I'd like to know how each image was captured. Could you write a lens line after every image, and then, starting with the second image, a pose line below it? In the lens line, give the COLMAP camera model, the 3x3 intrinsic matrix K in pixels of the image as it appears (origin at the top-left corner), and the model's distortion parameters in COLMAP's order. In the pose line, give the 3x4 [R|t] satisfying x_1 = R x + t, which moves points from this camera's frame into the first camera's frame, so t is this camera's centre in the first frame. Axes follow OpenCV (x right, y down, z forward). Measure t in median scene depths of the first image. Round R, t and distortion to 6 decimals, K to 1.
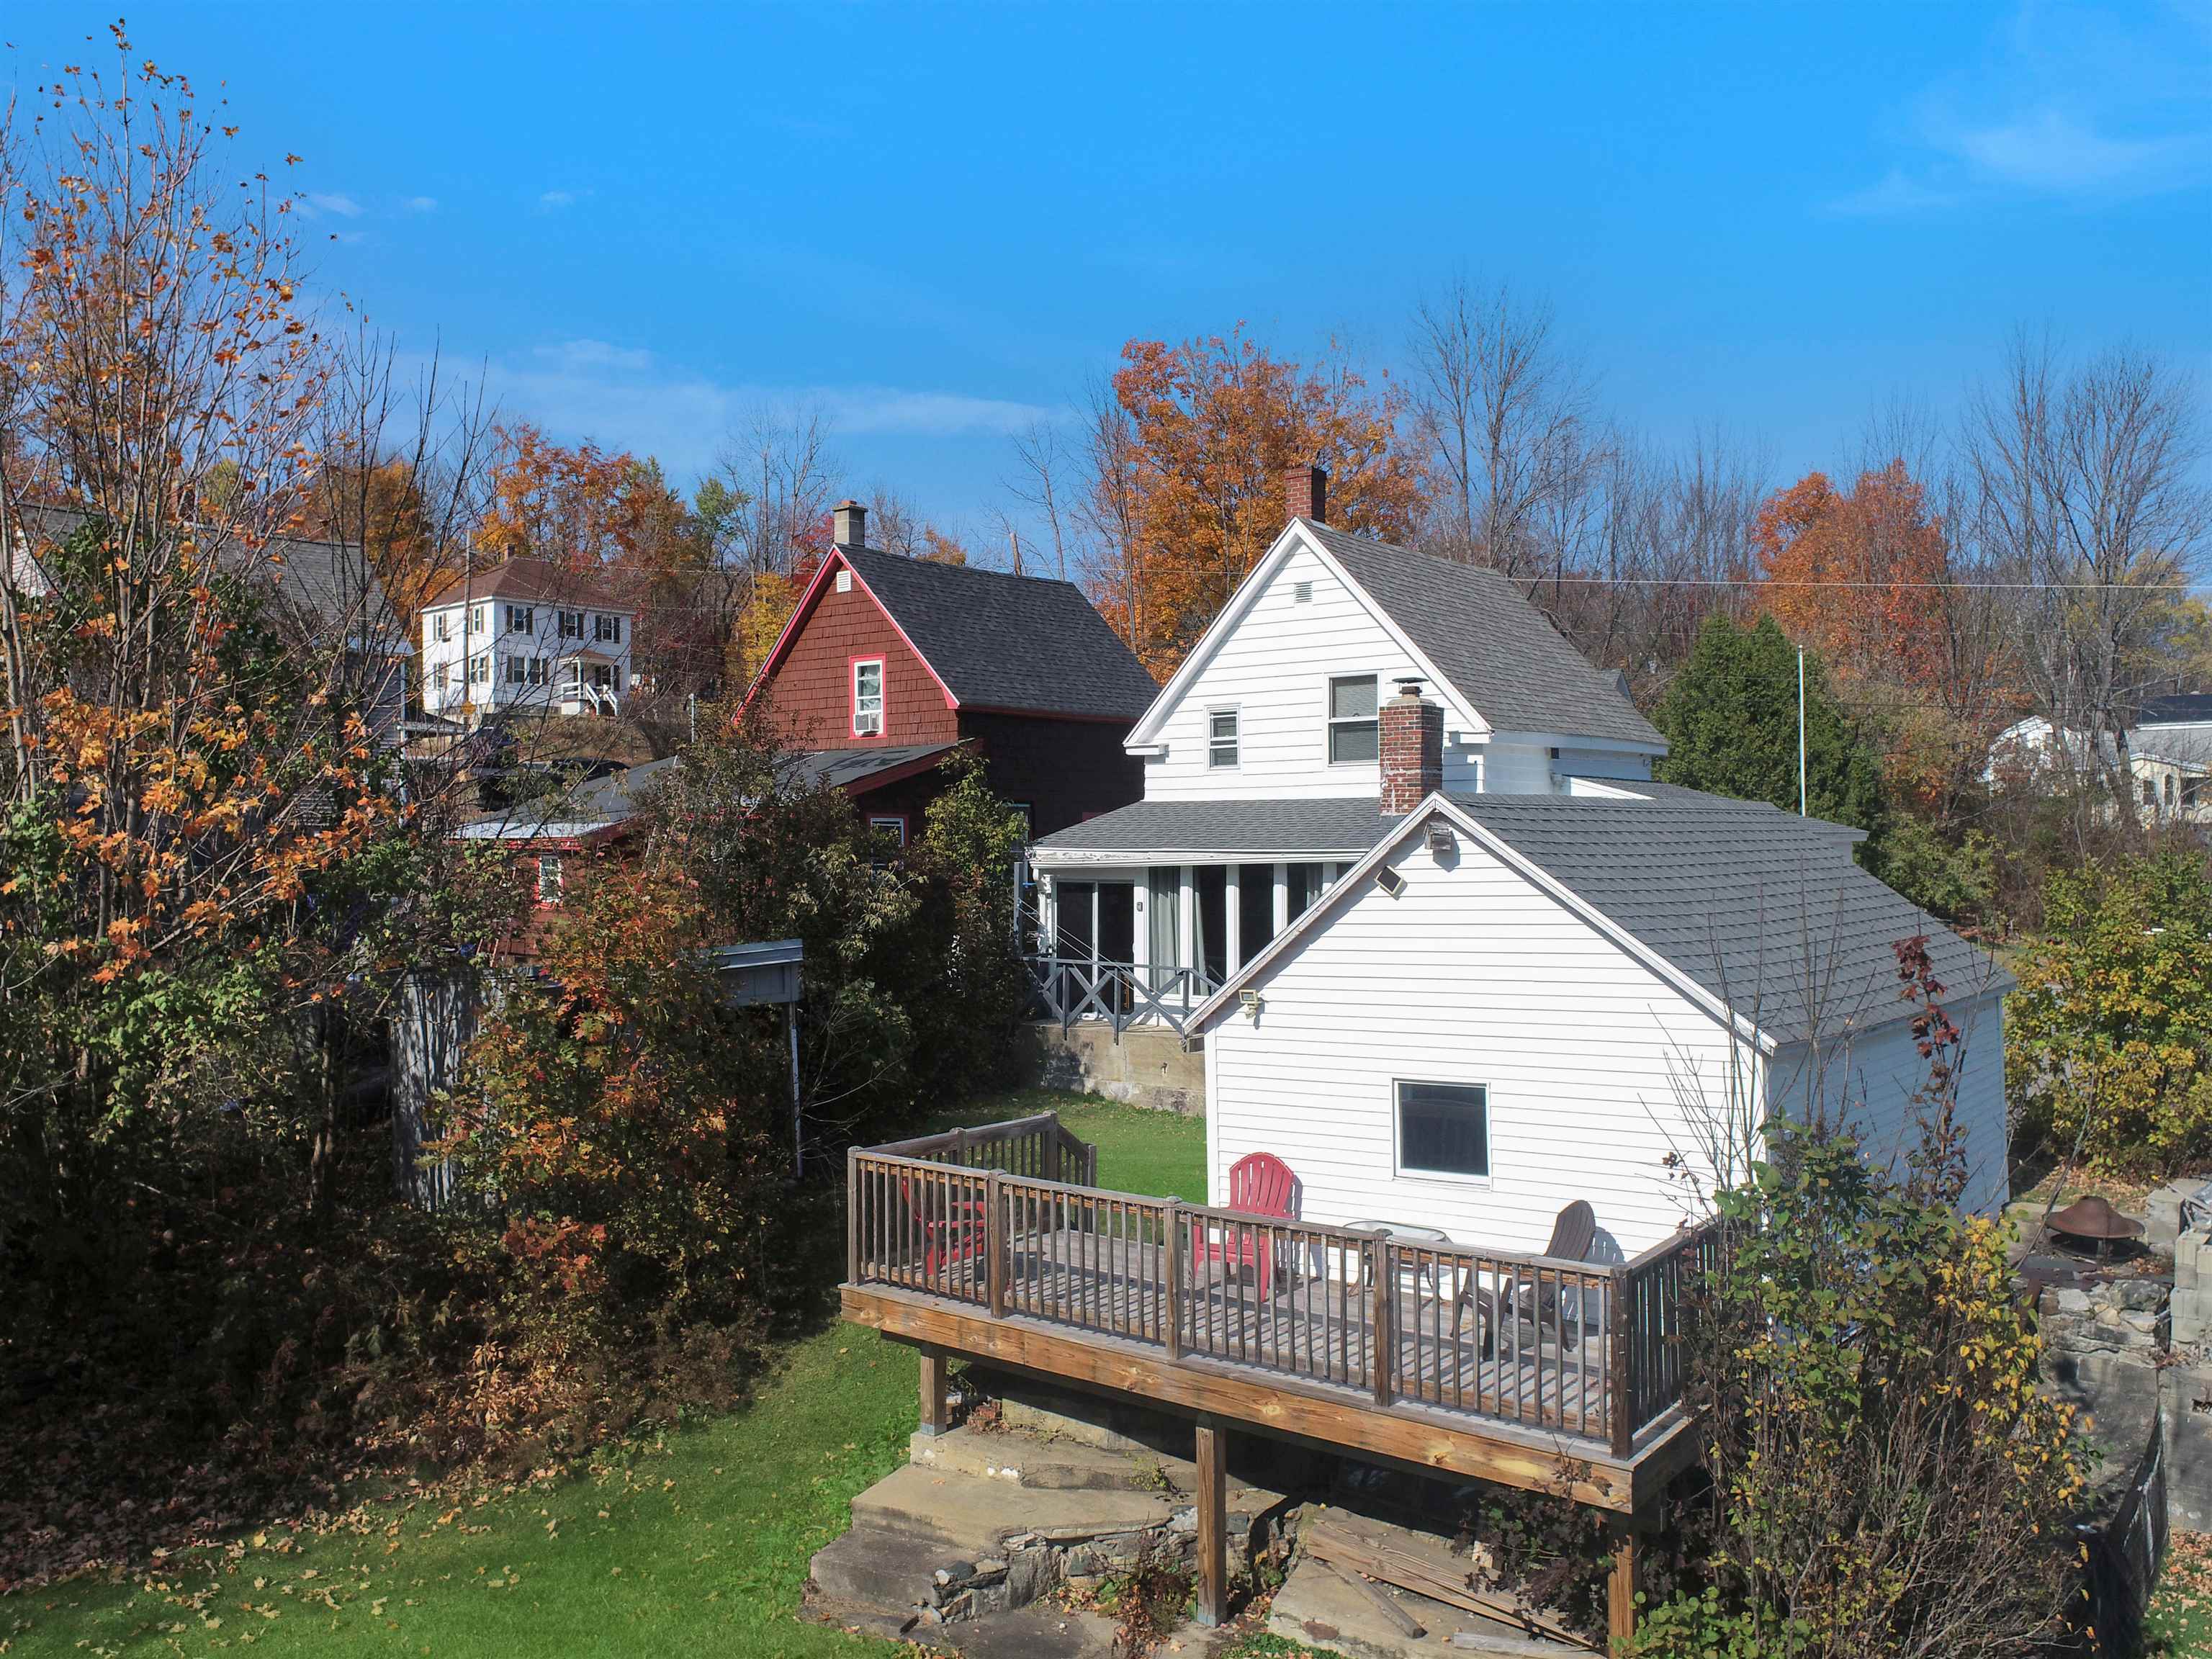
lens RADIAL K [[1676.2, 0, 1106.0], [0, 1676.2, 829.5], [0, 0, 1]] dist [-0.008369, -0.003742]
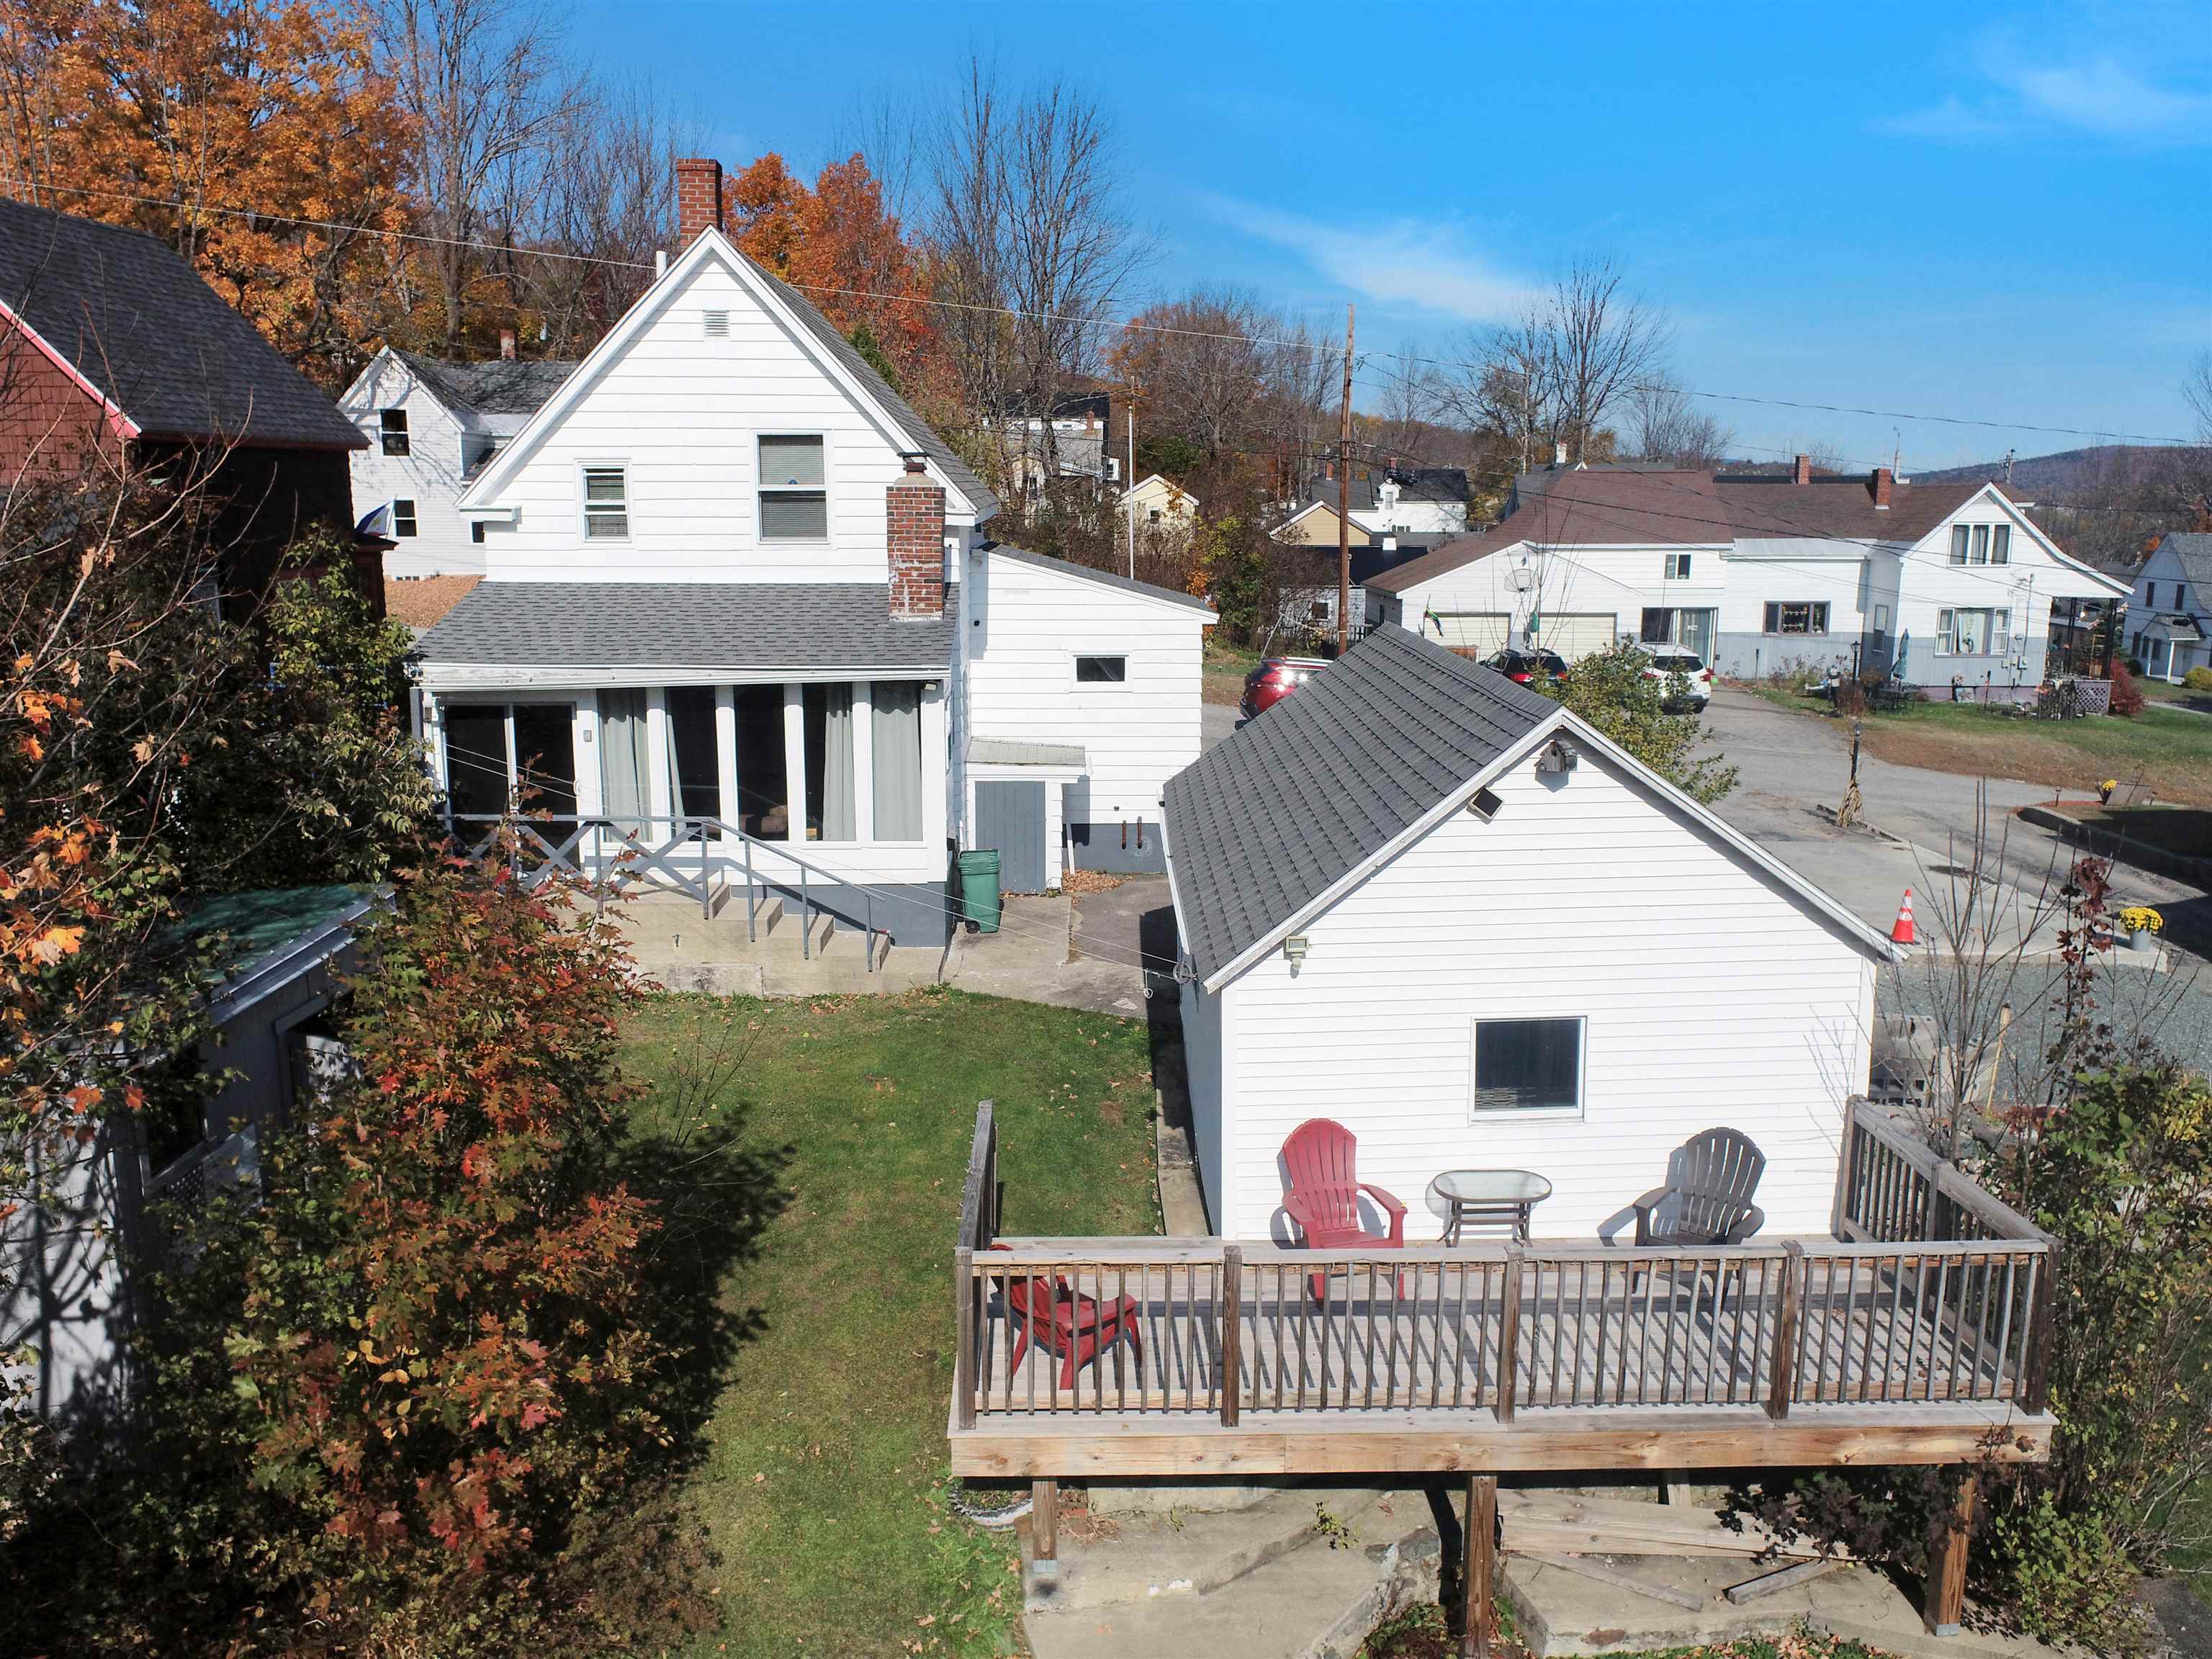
lens RADIAL K [[1676.2, 0, 1106.0], [0, 1676.2, 829.5], [0, 0, 1]] dist [-0.008369, -0.003742]
pose [[0.770024, -0.114631, 0.627633, -0.287930], [-0.013807, 0.980503, 0.196019, -0.067247], [-0.637866, -0.159605, 0.753428, 0.250335]]
